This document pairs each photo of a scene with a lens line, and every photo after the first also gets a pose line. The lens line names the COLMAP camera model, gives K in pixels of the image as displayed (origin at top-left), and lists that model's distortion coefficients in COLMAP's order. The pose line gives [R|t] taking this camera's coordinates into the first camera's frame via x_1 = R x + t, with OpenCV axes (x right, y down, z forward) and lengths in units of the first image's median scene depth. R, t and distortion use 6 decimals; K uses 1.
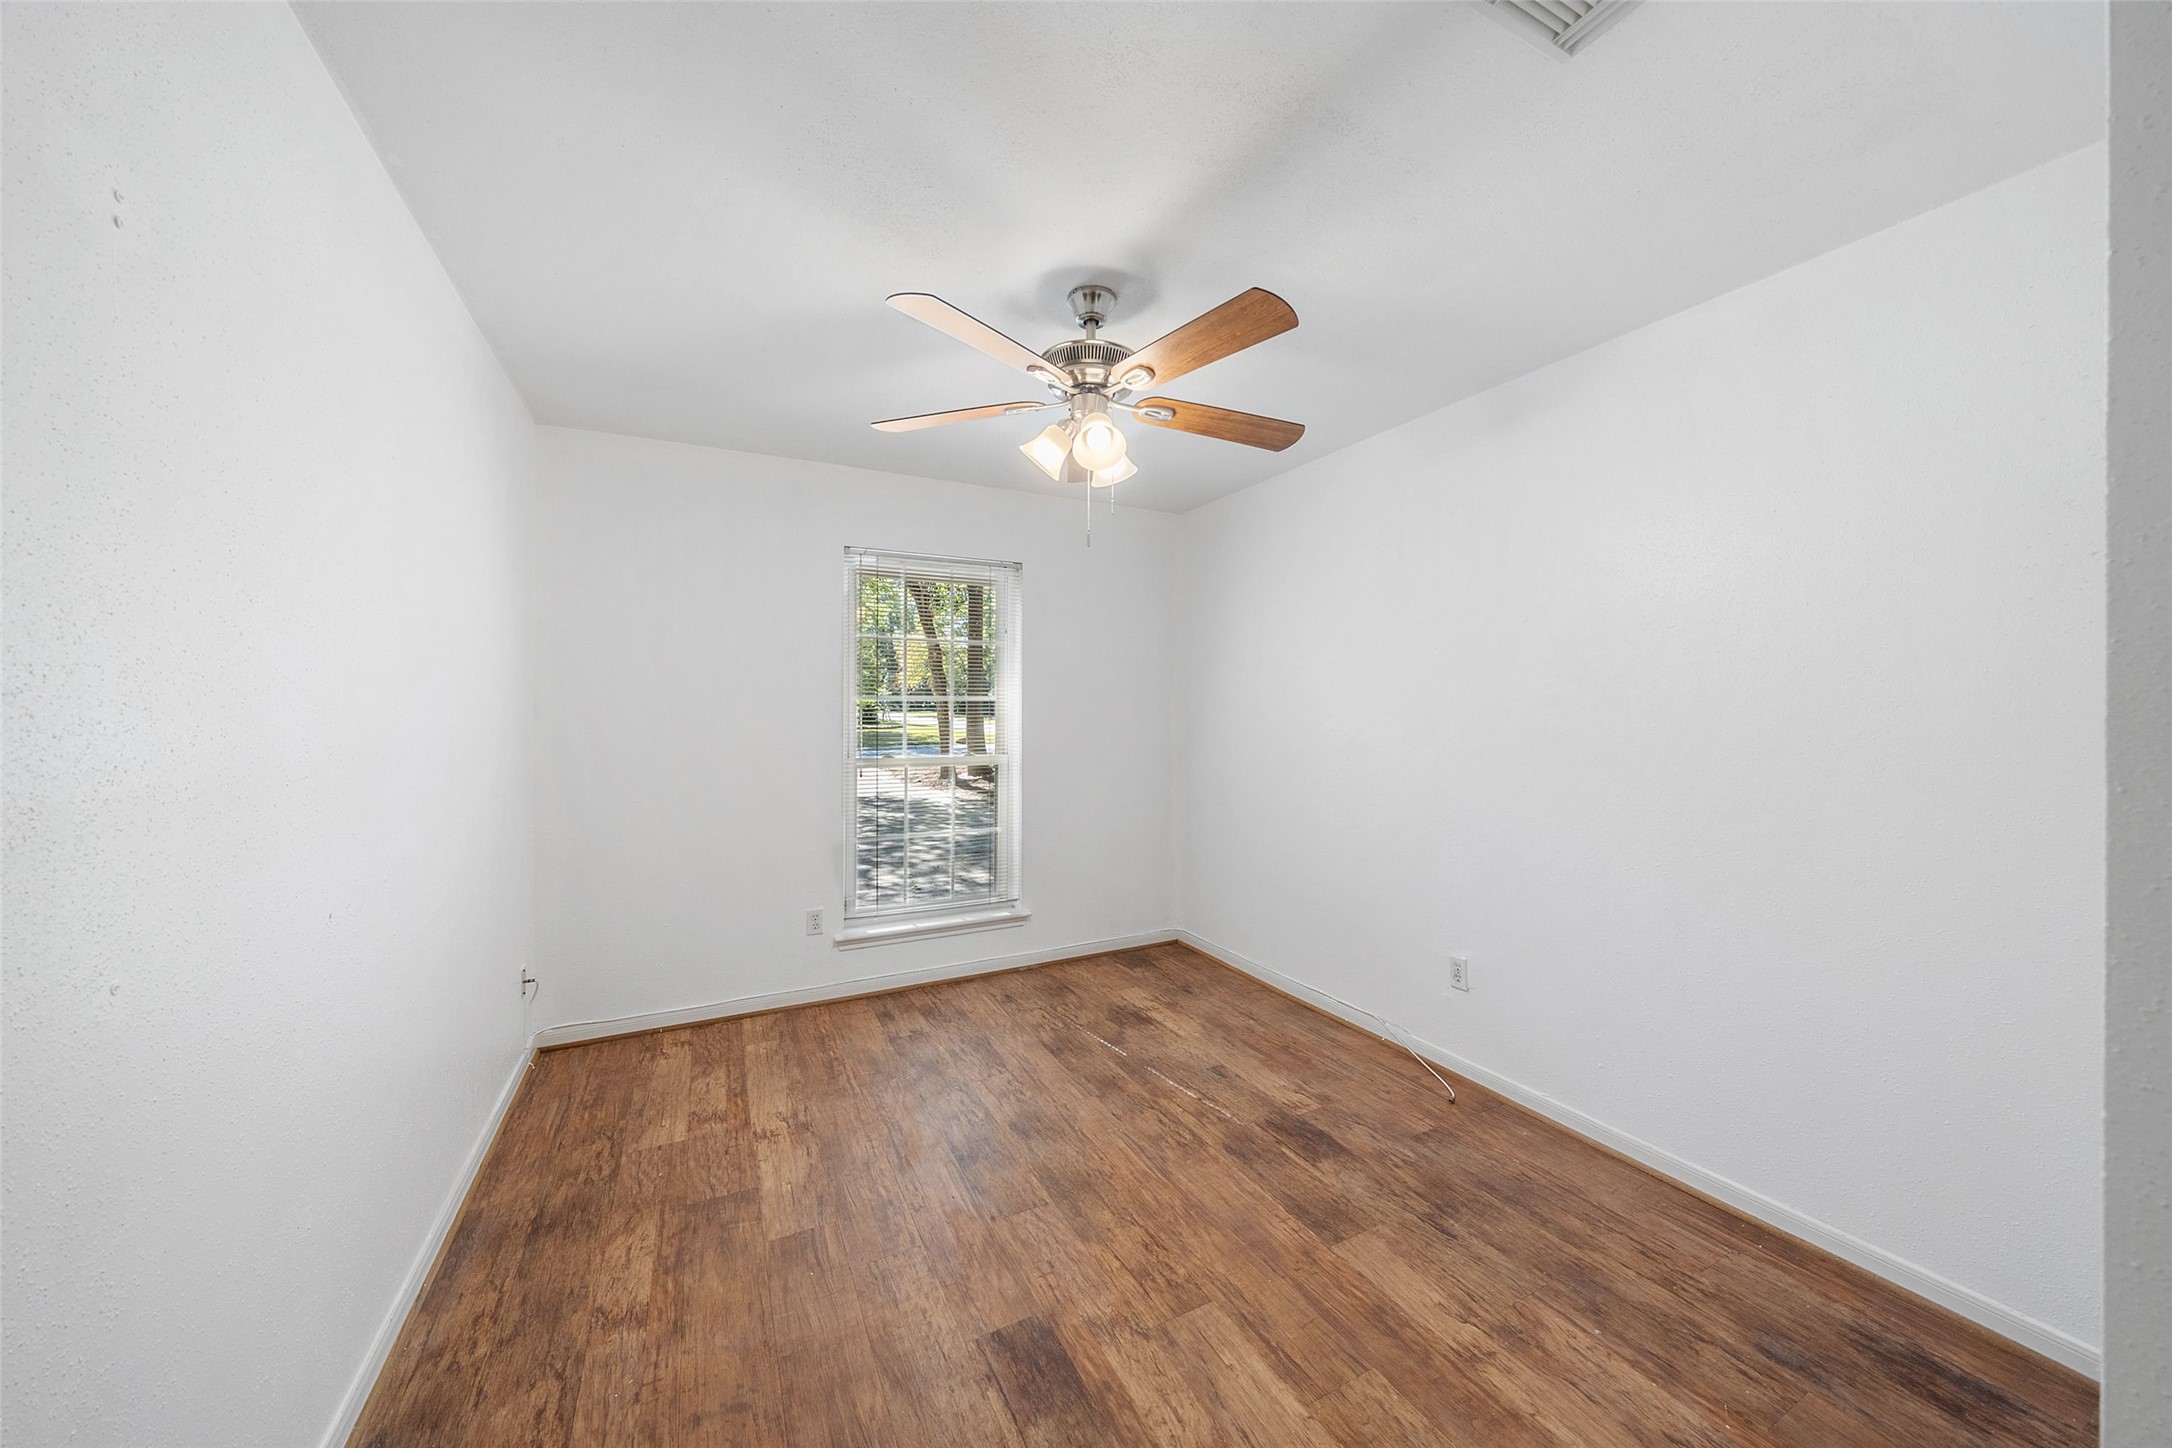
lens RADIAL K [[751.8, 0, 1085.9], [0, 751.8, 712.9], [0, 0, 1]] dist [-0.005263, 0.000297]
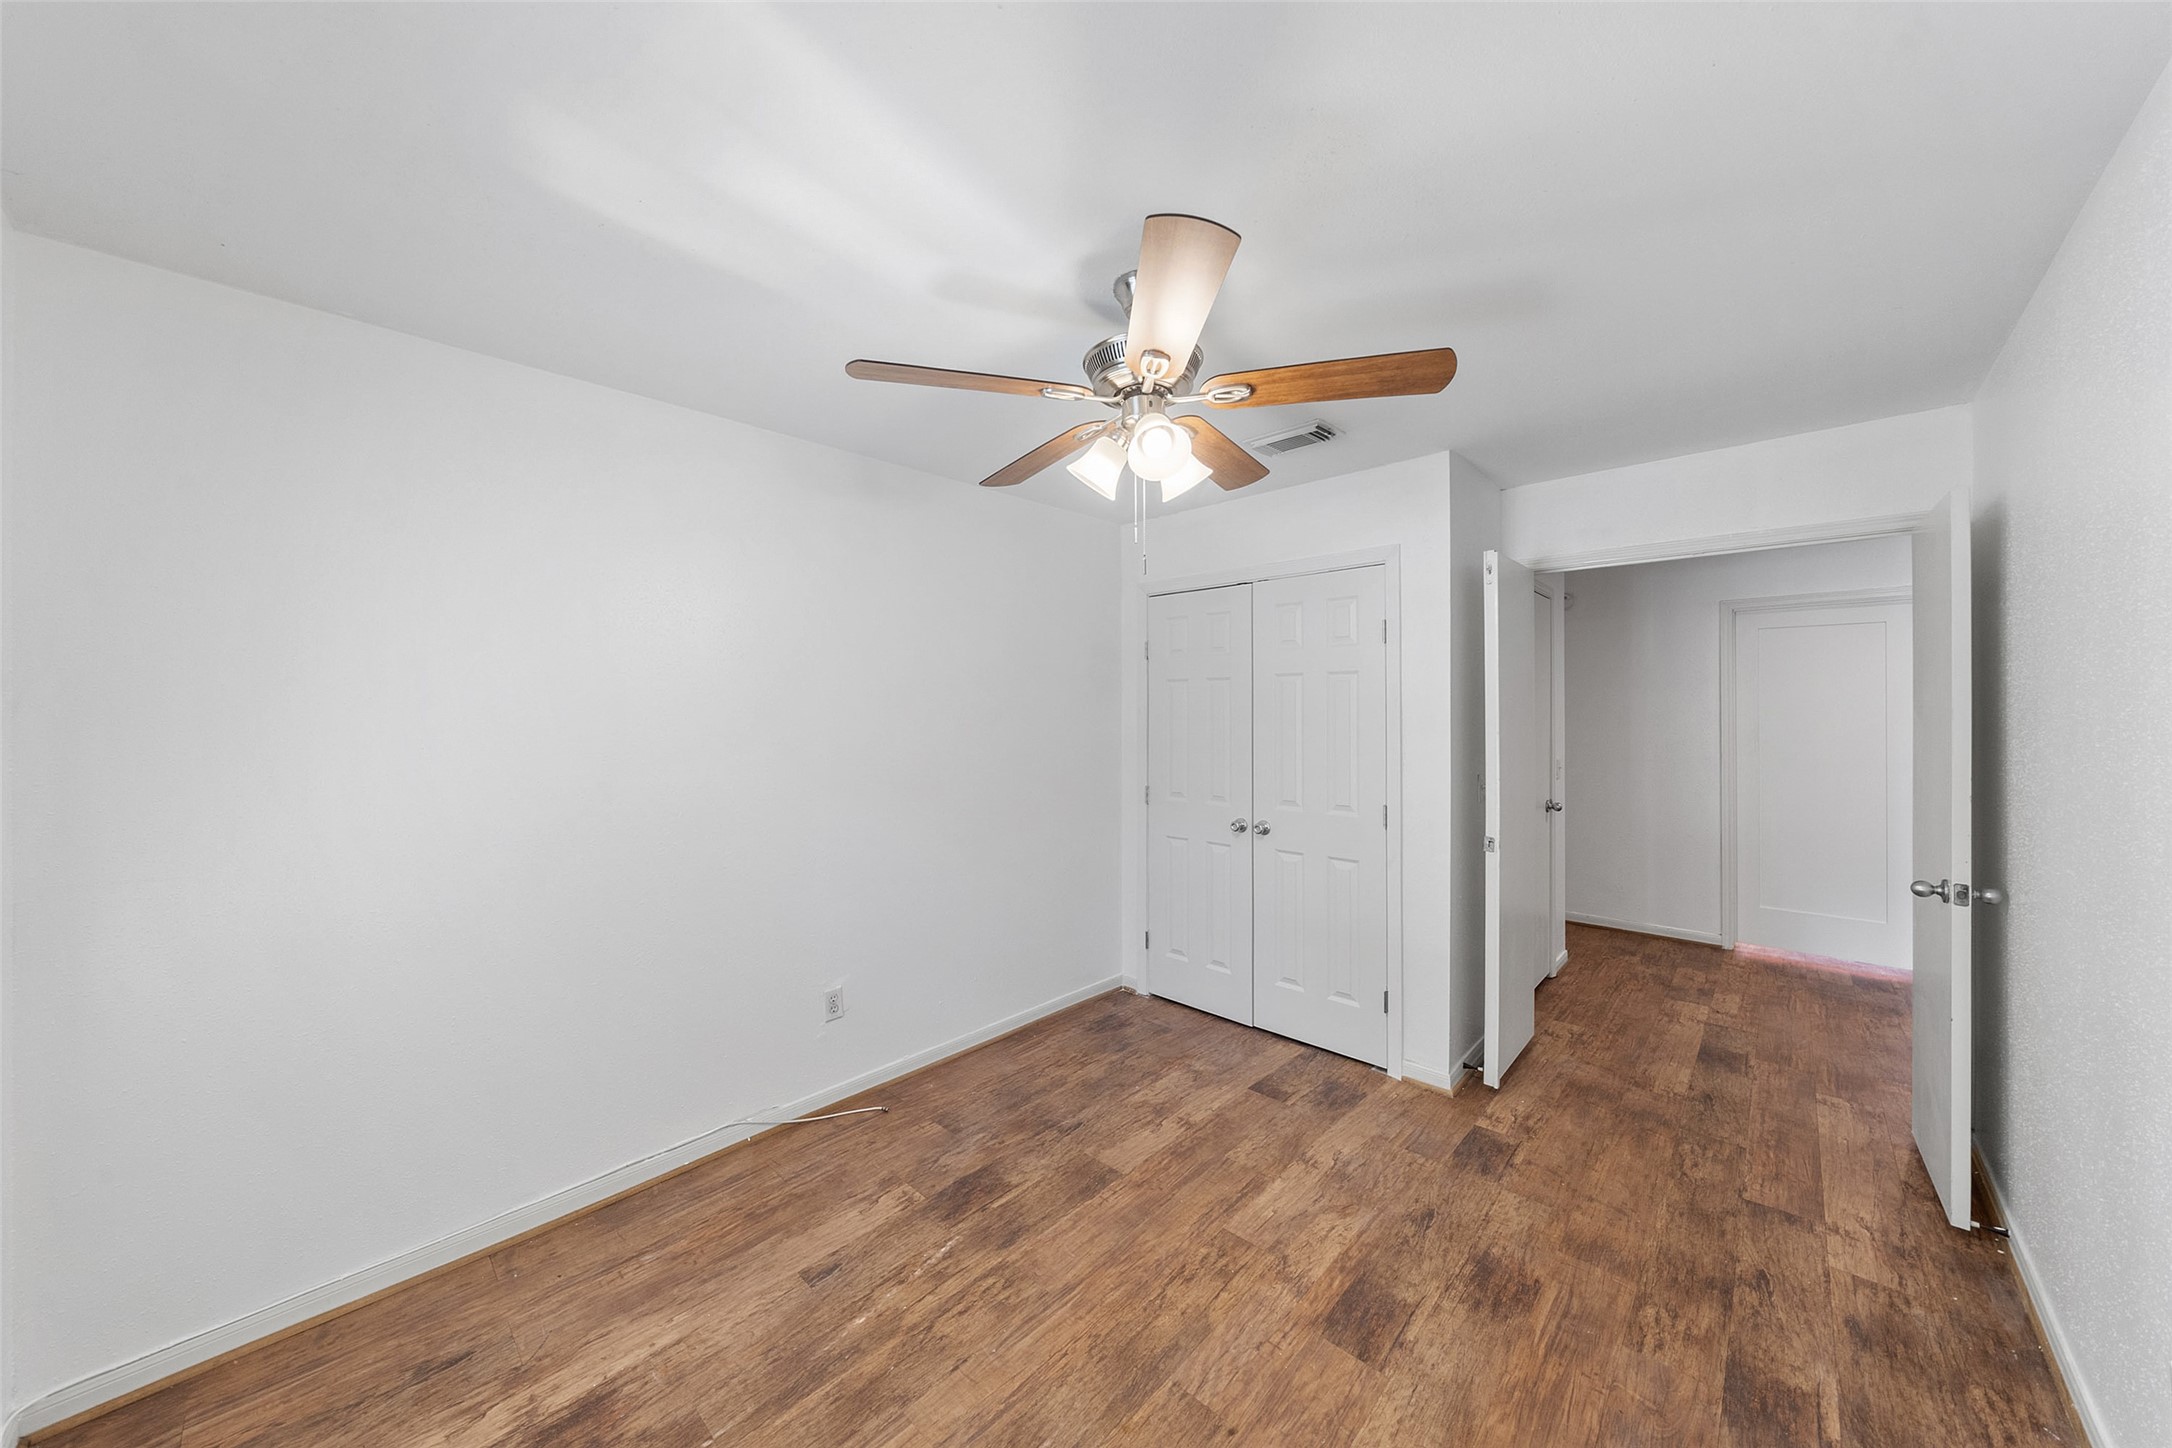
lens RADIAL K [[751.8, 0, 1077.4], [0, 751.8, 717.4], [0, 0, 1]] dist [-0.005263, 0.000297]
pose [[-0.328978, -0.008358, 0.944301, -0.810191], [0.009390, 0.999882, 0.012121, -0.078036], [-0.944291, 0.012854, -0.328860, 1.420169]]
